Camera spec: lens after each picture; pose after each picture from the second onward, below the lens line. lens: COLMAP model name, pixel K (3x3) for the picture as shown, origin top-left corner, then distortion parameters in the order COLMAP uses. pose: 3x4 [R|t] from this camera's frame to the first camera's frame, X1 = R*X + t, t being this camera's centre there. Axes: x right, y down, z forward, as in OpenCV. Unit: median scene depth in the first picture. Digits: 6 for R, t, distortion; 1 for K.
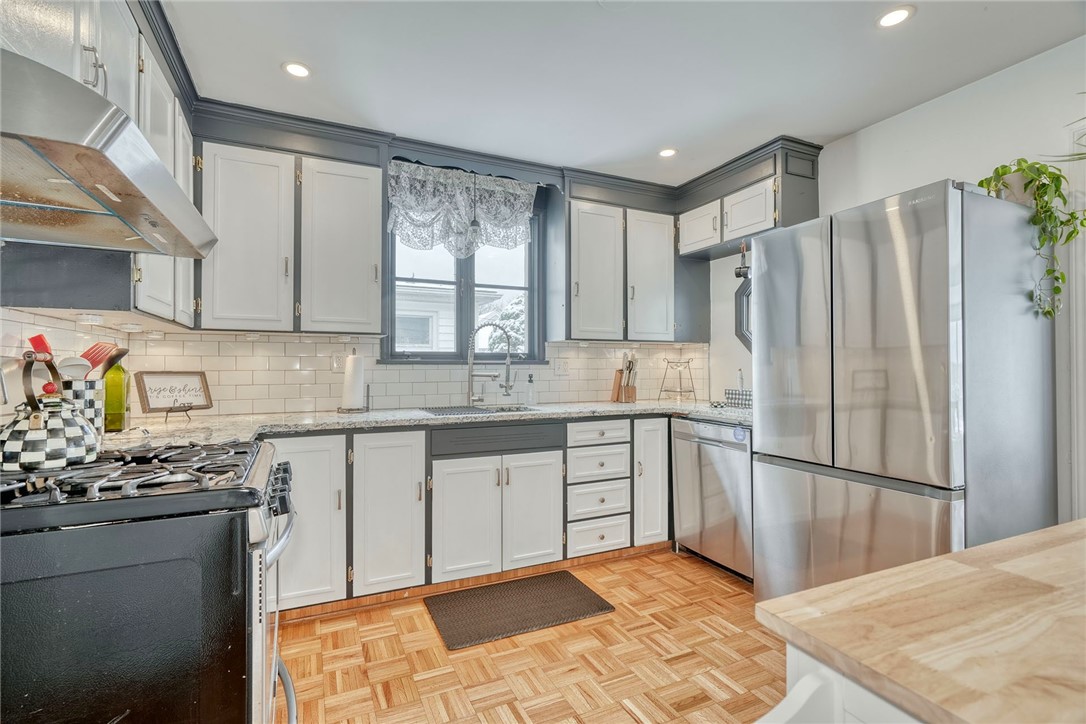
lens RADIAL K [[510.6, 0, 543.0], [0, 510.6, 362.0], [0, 0, 1]] dist [0.000120, 0.000137]
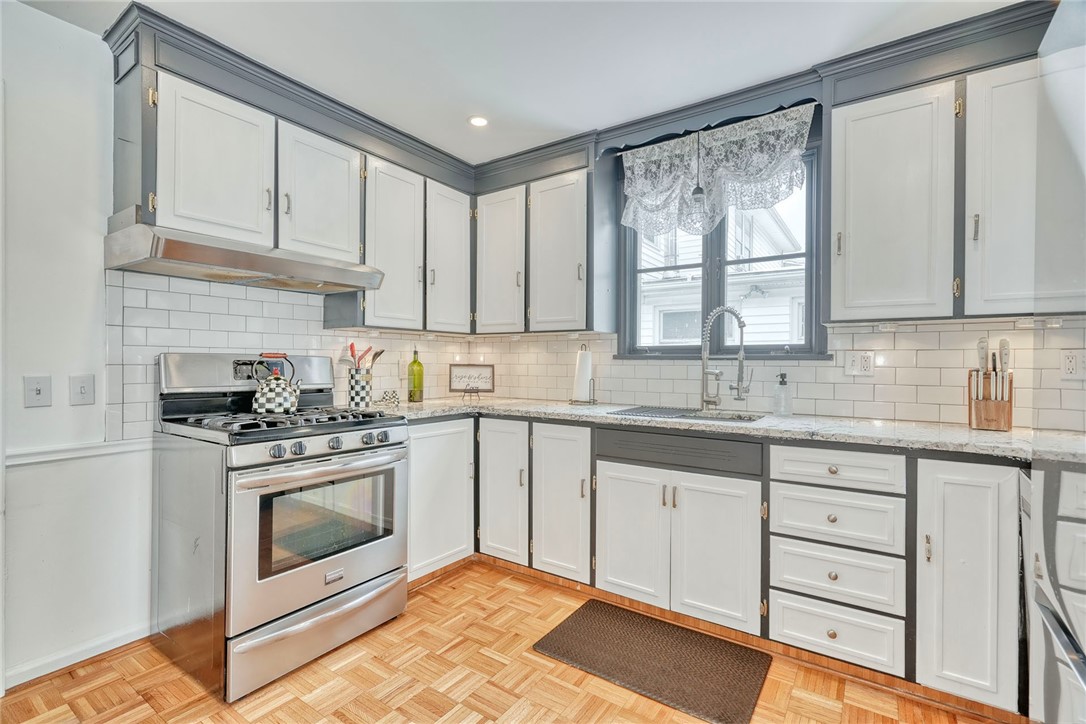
lens RADIAL K [[497.7, 0, 522.0], [0, 497.7, 363.2], [0, 0, 1]] dist [0.000251, 0.000377]
pose [[0.491667, 0.007453, -0.870751, 0.472008], [0.002405, 0.999948, 0.009916, 0.001758], [0.870780, -0.006969, 0.491624, 0.376296]]
